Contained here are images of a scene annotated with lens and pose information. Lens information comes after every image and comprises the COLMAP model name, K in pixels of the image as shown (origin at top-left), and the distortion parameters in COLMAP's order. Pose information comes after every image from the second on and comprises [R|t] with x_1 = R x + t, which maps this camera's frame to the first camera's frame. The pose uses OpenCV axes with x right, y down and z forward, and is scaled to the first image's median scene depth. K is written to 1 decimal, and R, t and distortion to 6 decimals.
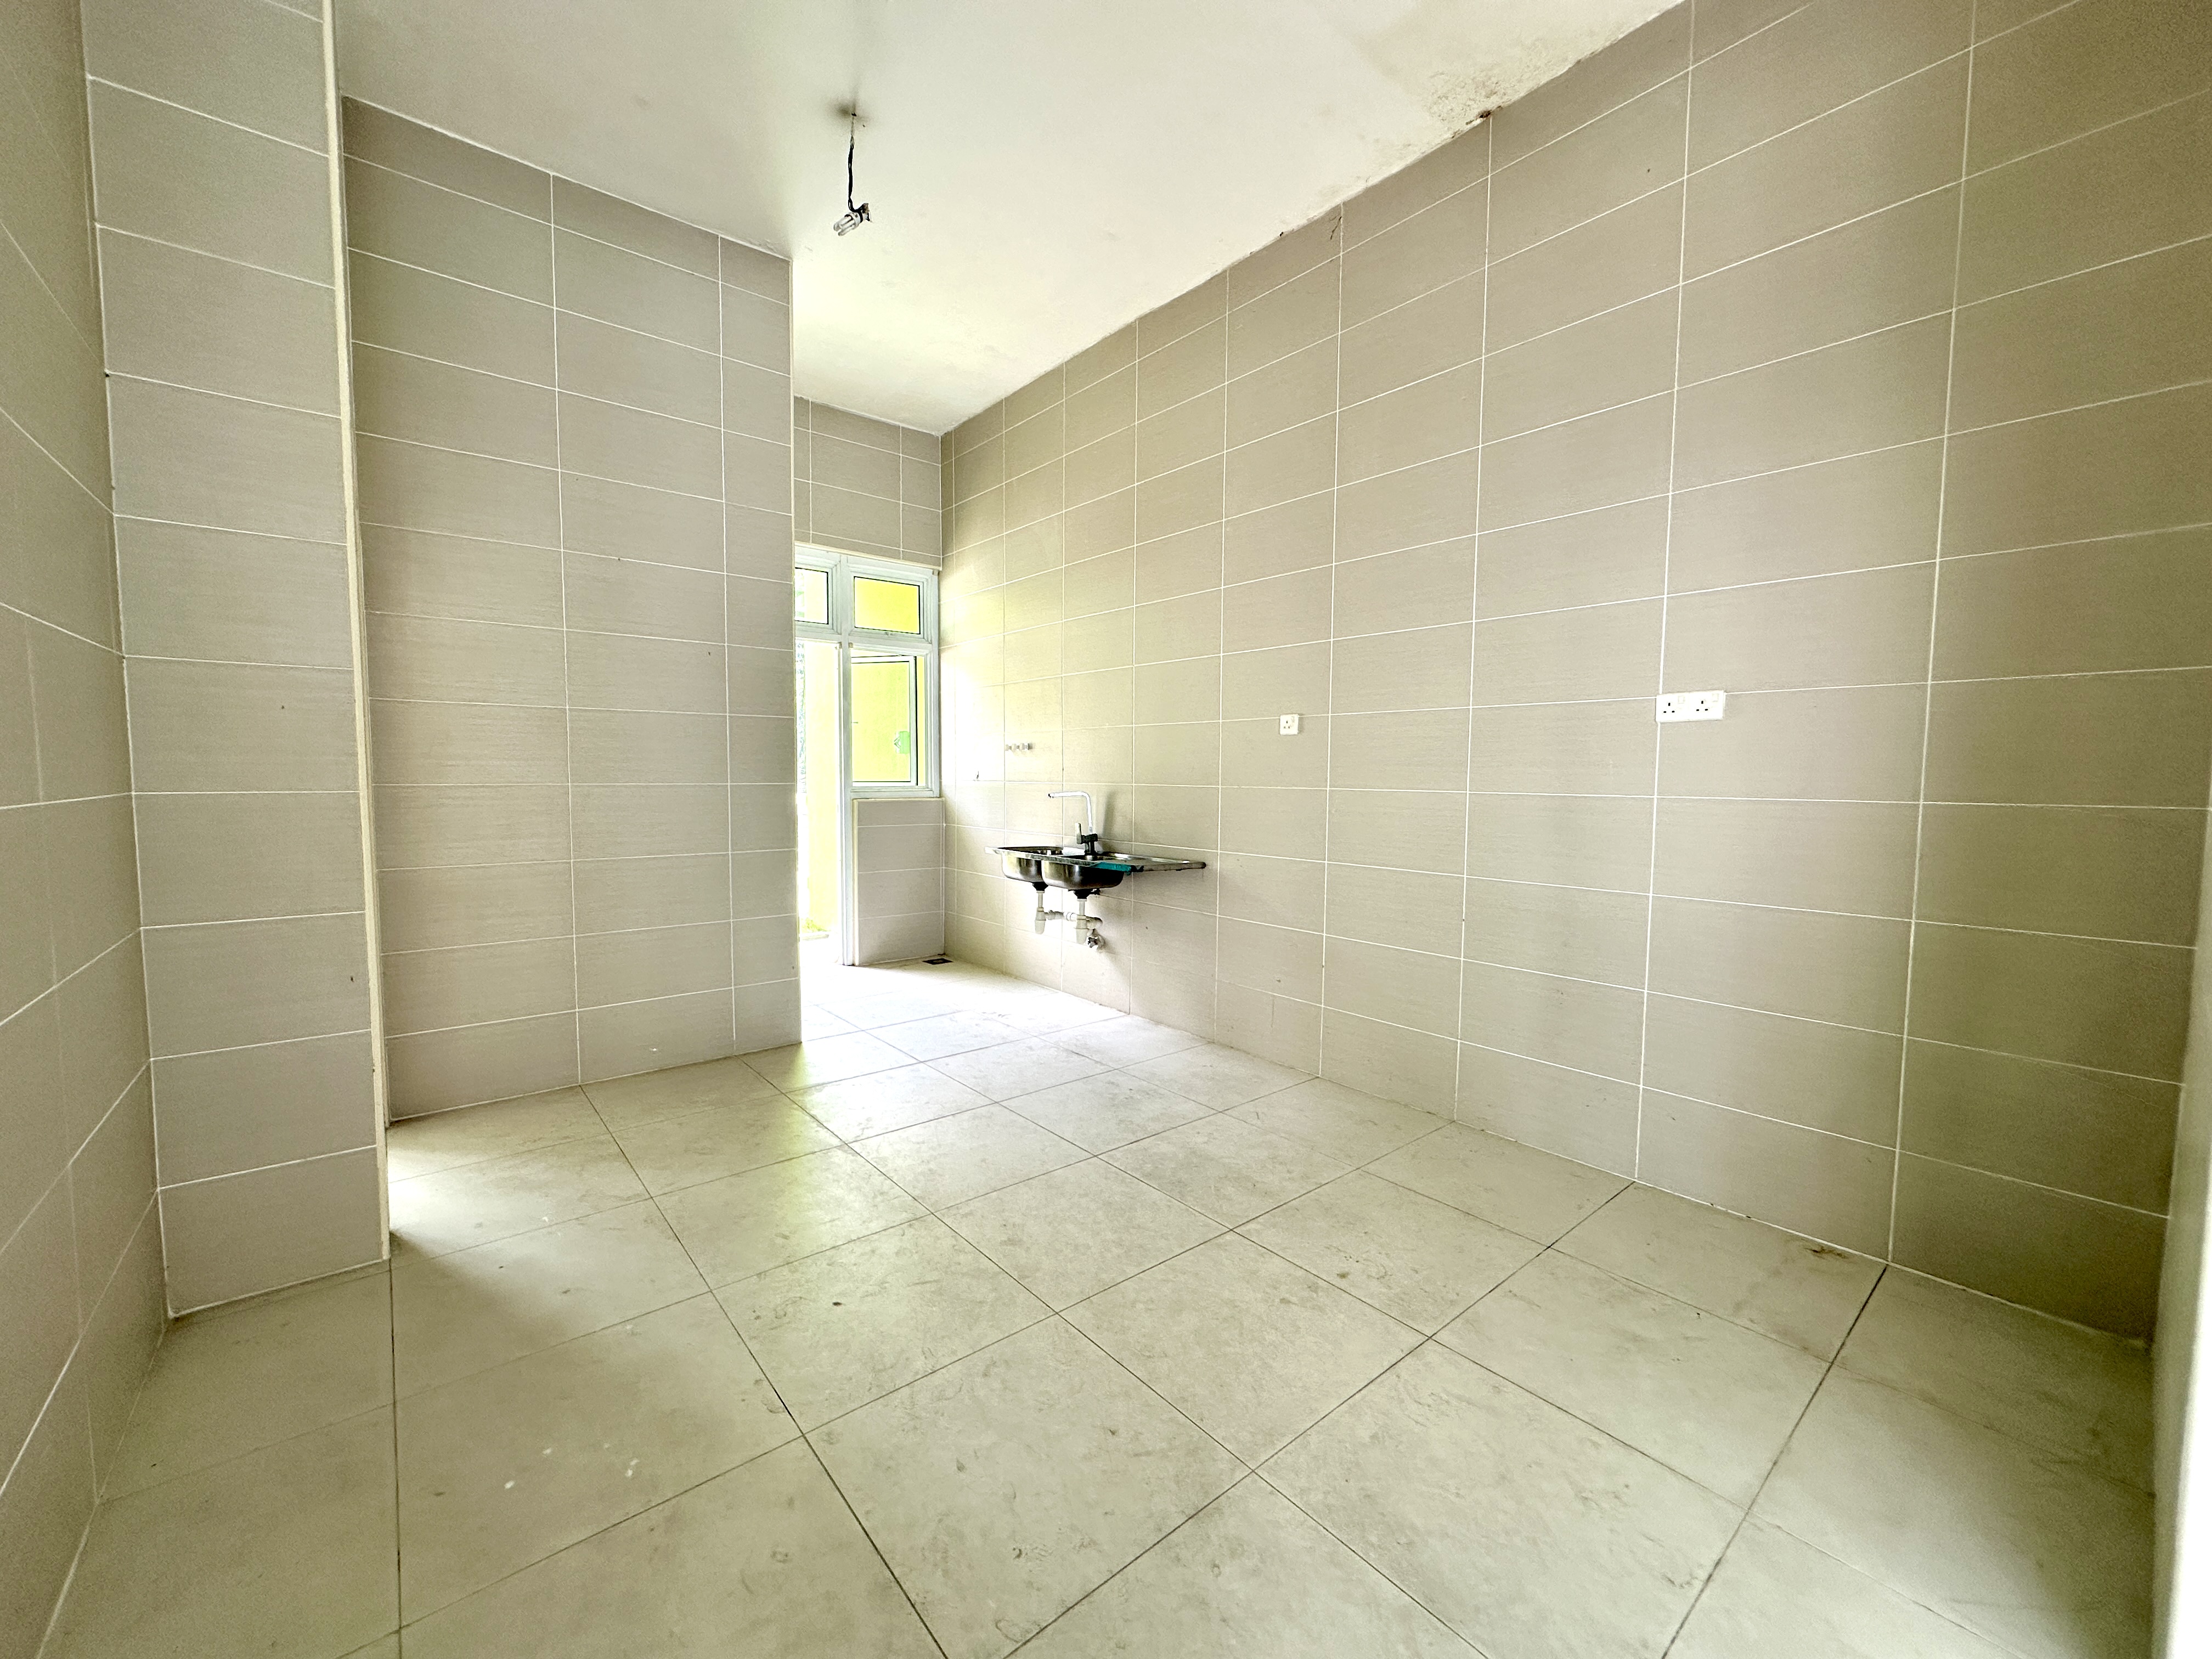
lens RADIAL K [[883.1, 0, 1109.1], [0, 883.1, 845.7], [0, 0, 1]] dist [-0.003627, 0.001255]
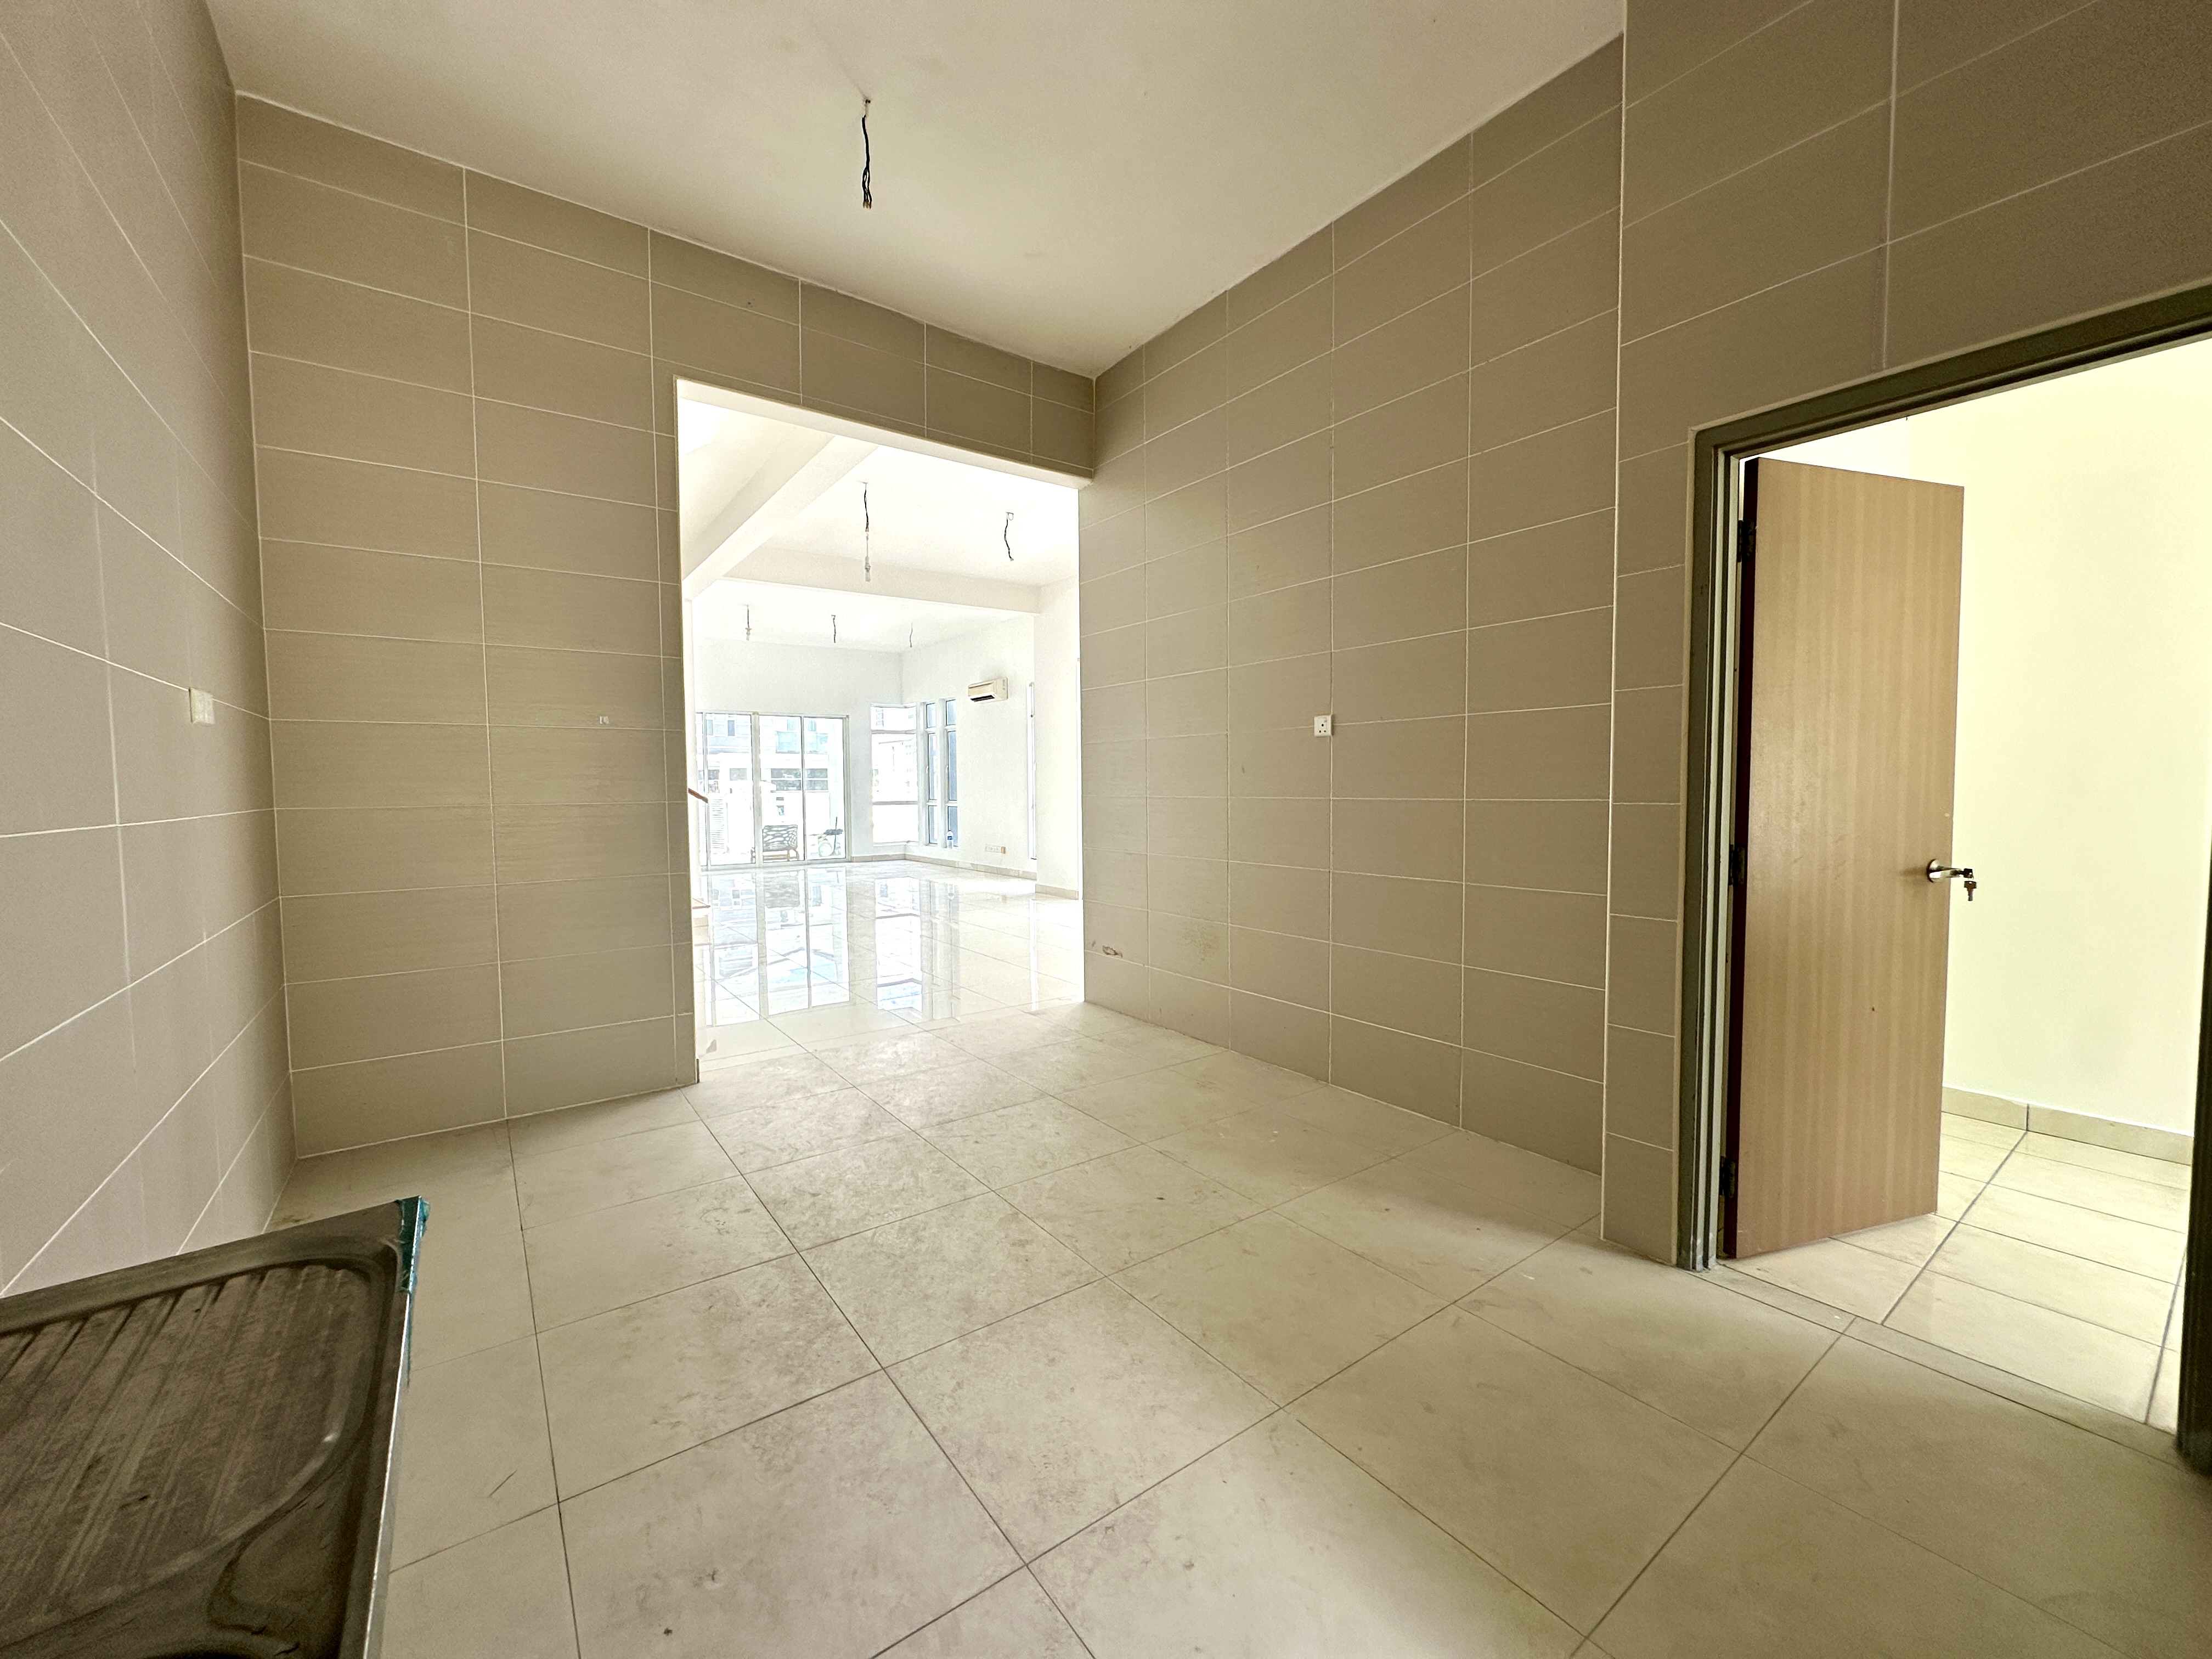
lens RADIAL K [[883.1, 0, 1103.3], [0, 883.1, 825.4], [0, 0, 1]] dist [-0.003627, 0.001255]
pose [[-0.997727, -0.004665, 0.067223, -0.144559], [0.004261, 0.991236, 0.132037, -0.088603], [-0.067250, 0.132023, -0.988963, 1.033441]]
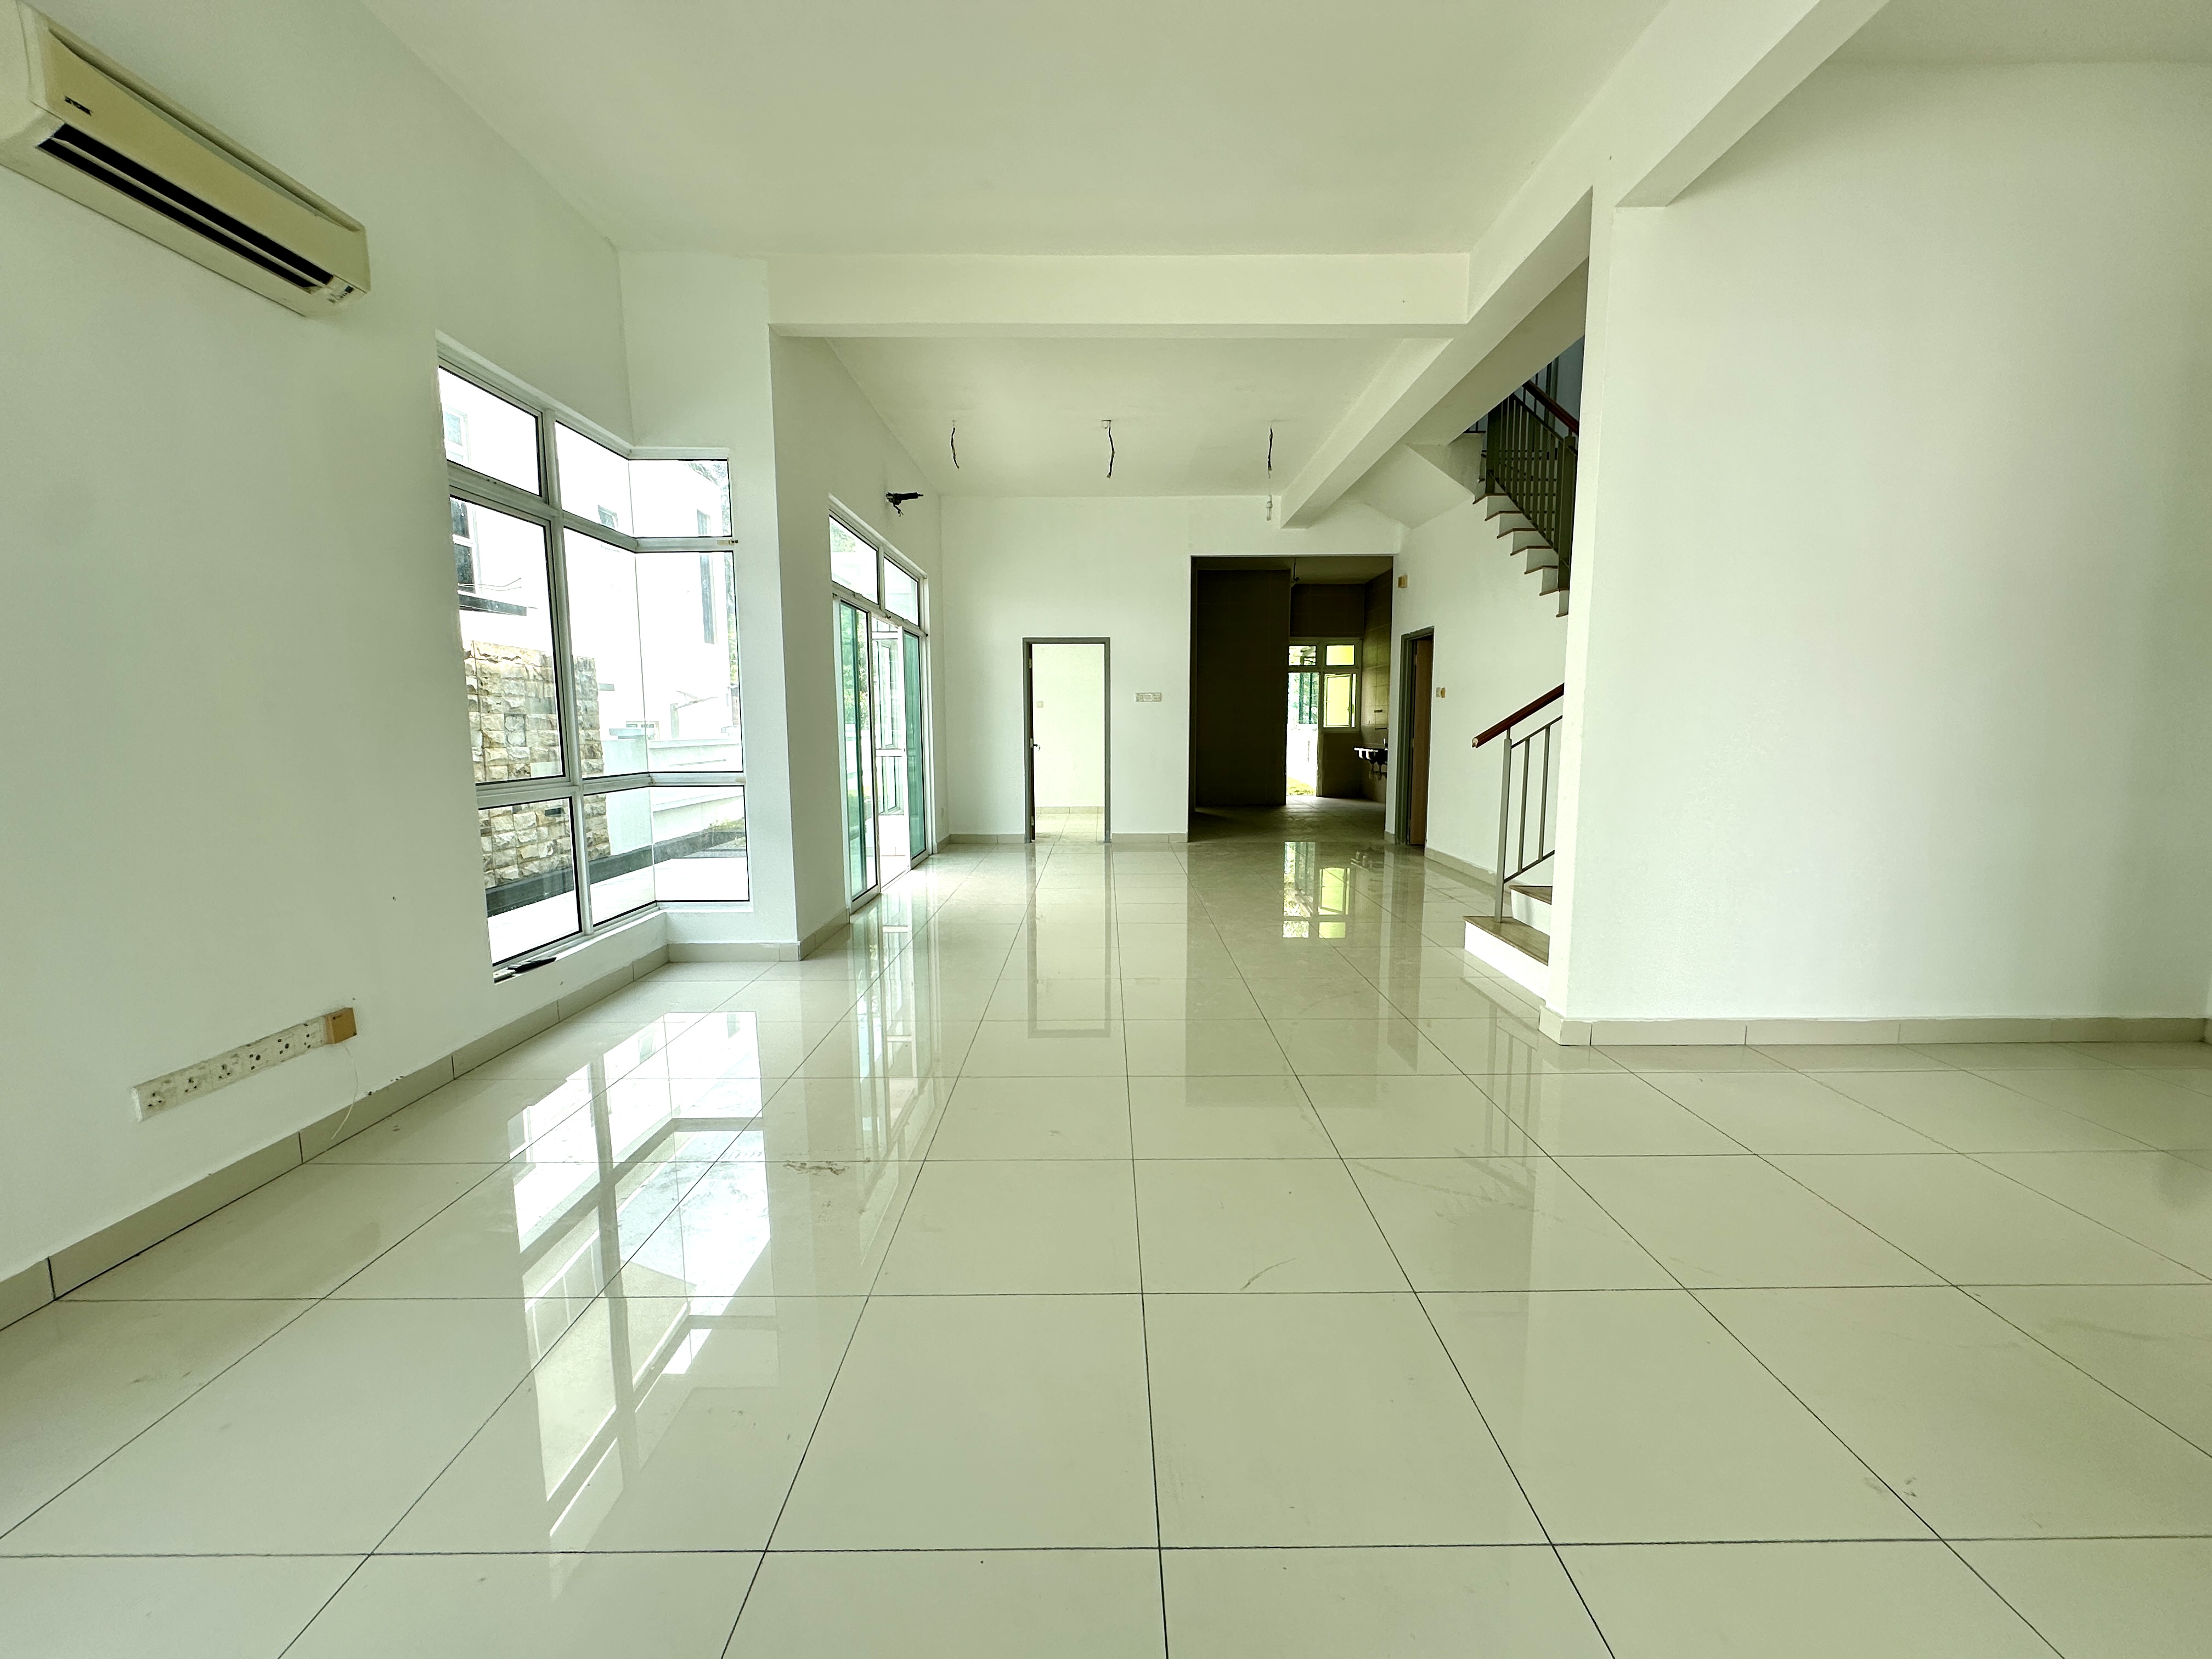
lens RADIAL K [[883.1, 0, 1105.8], [0, 883.1, 829.2], [0, 0, 1]] dist [-0.003627, 0.001255]
pose [[0.770192, 0.063742, -0.634620, 1.108377], [-0.038537, 0.997826, 0.053453, 0.148454], [0.636647, -0.016713, 0.770974, -1.770788]]
